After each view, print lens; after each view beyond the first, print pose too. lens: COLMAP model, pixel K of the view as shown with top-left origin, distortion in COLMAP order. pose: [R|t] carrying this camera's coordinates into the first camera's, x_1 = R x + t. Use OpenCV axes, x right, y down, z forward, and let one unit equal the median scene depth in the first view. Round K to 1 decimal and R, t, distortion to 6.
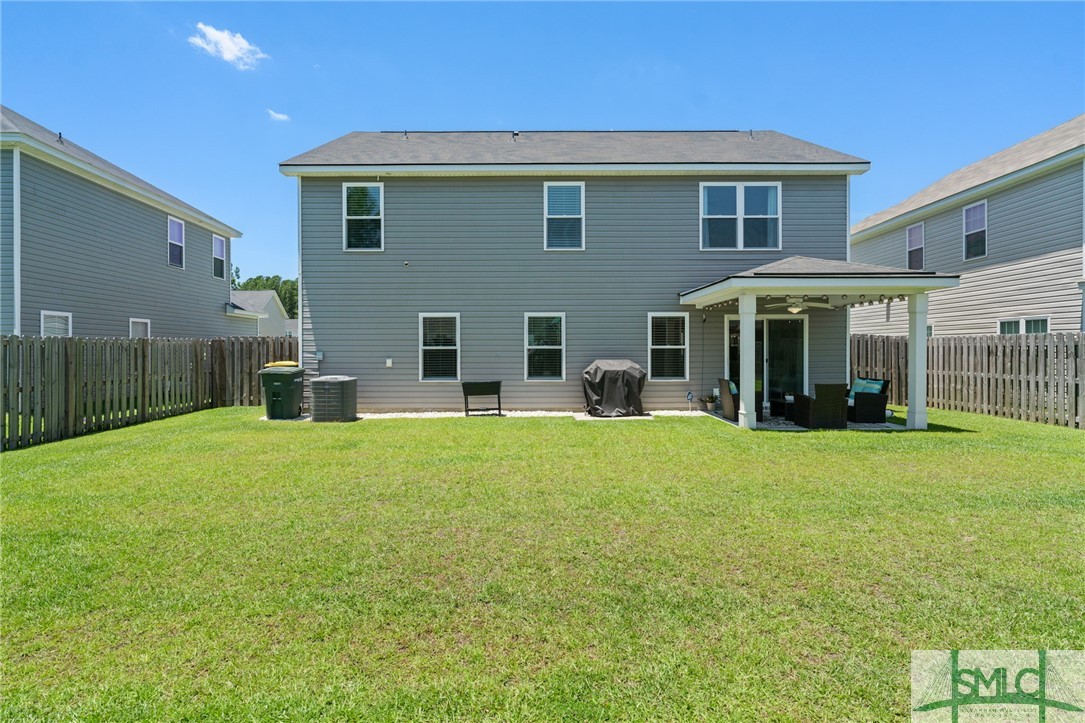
lens RADIAL K [[593.3, 0, 536.1], [0, 593.3, 349.2], [0, 0, 1]] dist [-0.001251, 0.001246]
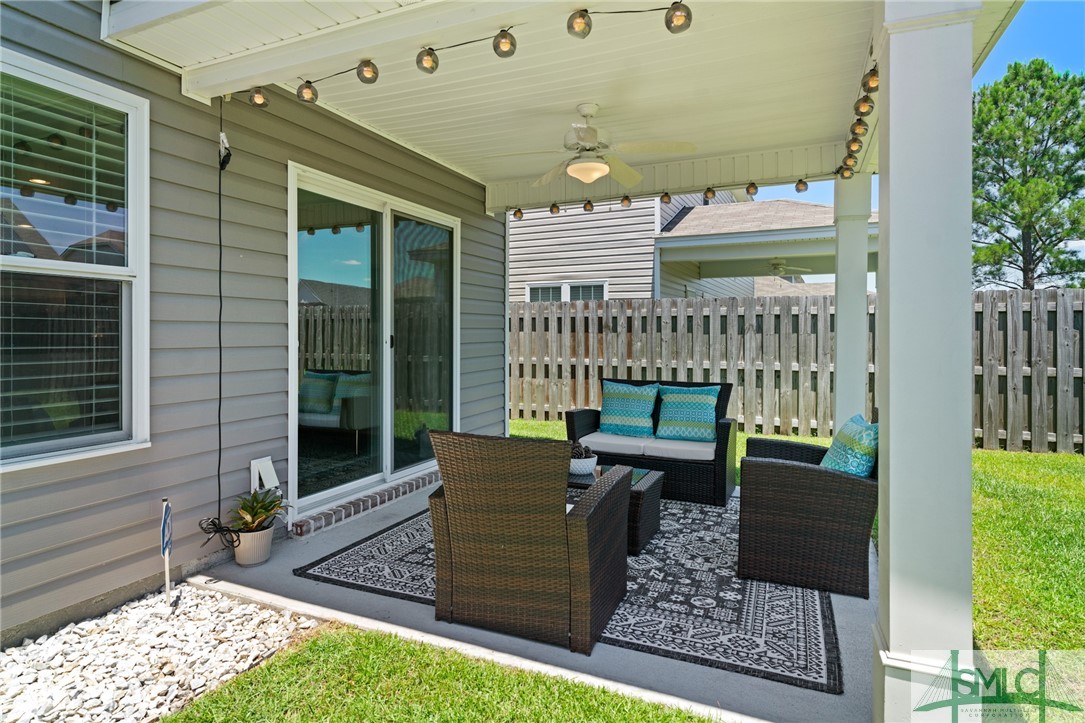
lens RADIAL K [[602.9, 0, 531.8], [0, 602.9, 334.9], [0, 0, 1]] dist [-0.003459, -0.000254]
pose [[0.408226, 0.003802, 0.912873, 0.126527], [-0.002814, 0.999992, -0.002907, 0.016259], [-0.912877, -0.001382, 0.408233, 0.801080]]
